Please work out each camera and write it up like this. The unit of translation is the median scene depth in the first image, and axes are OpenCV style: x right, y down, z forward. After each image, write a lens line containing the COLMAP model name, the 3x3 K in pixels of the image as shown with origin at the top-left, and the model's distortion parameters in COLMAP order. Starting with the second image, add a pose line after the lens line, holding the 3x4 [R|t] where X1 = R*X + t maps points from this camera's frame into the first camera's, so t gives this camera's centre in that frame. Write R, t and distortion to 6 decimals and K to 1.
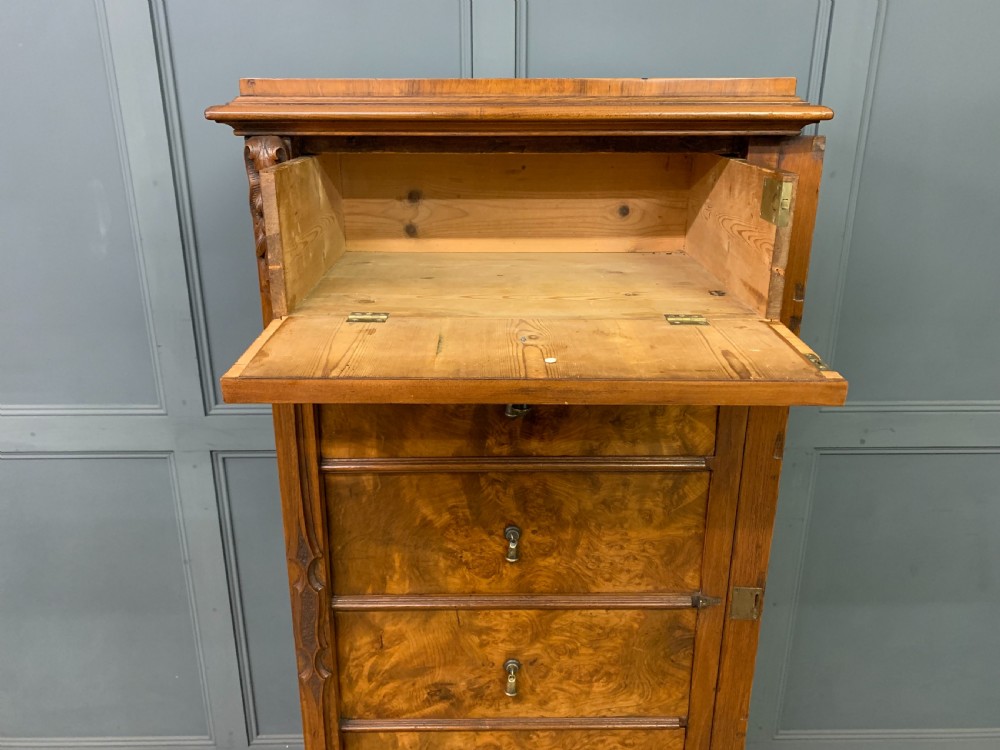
lens RADIAL K [[765.8, 0, 495.0], [0, 765.8, 365.8], [0, 0, 1]] dist [0.063492, -0.065198]
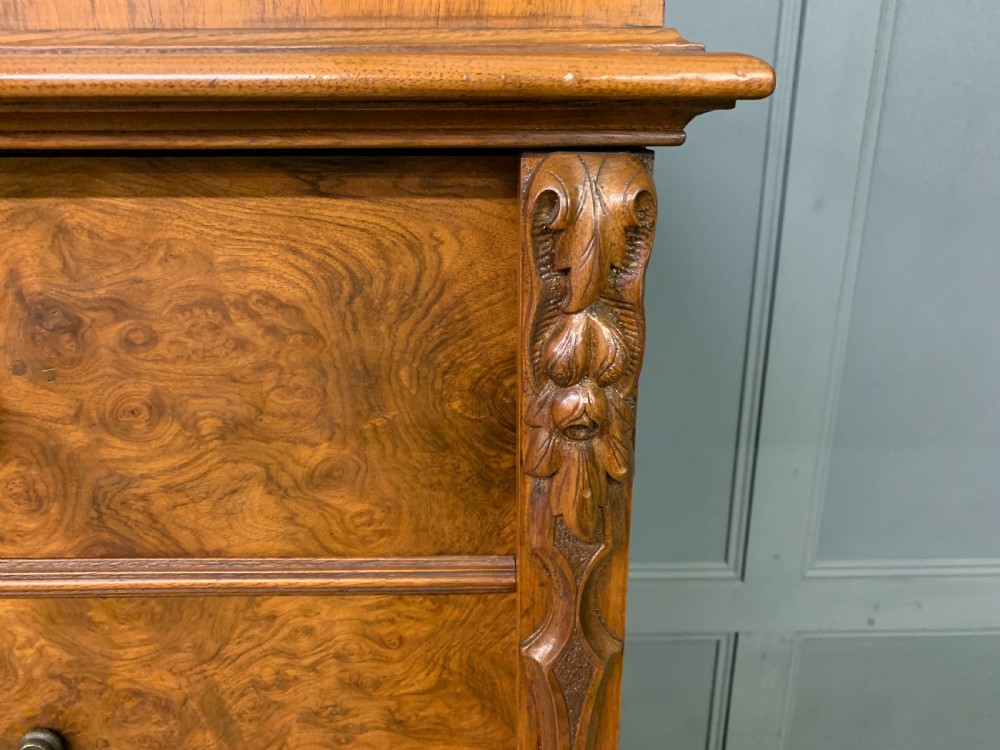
lens RADIAL K [[765.8, 0, 491.4], [0, 765.8, 373.2], [0, 0, 1]] dist [0.063492, -0.065198]
pose [[0.999930, -0.005009, -0.010683, 0.249464], [0.005055, 0.999978, 0.004270, -0.159930], [0.010661, -0.004324, 0.999934, 0.527358]]
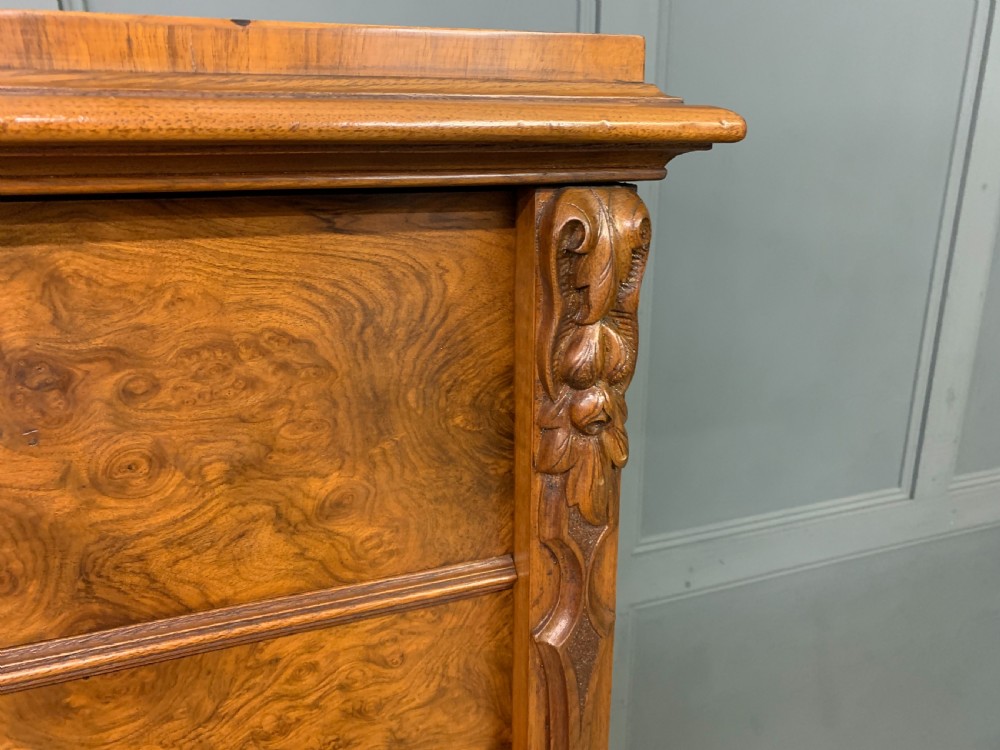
lens RADIAL K [[765.8, 0, 488.9], [0, 765.8, 373.5], [0, 0, 1]] dist [0.063492, -0.065198]
pose [[0.947651, -0.099411, 0.303438, 0.139839], [0.108337, 0.994033, -0.012678, -0.160458], [-0.300367, 0.044888, 0.952767, 0.514153]]
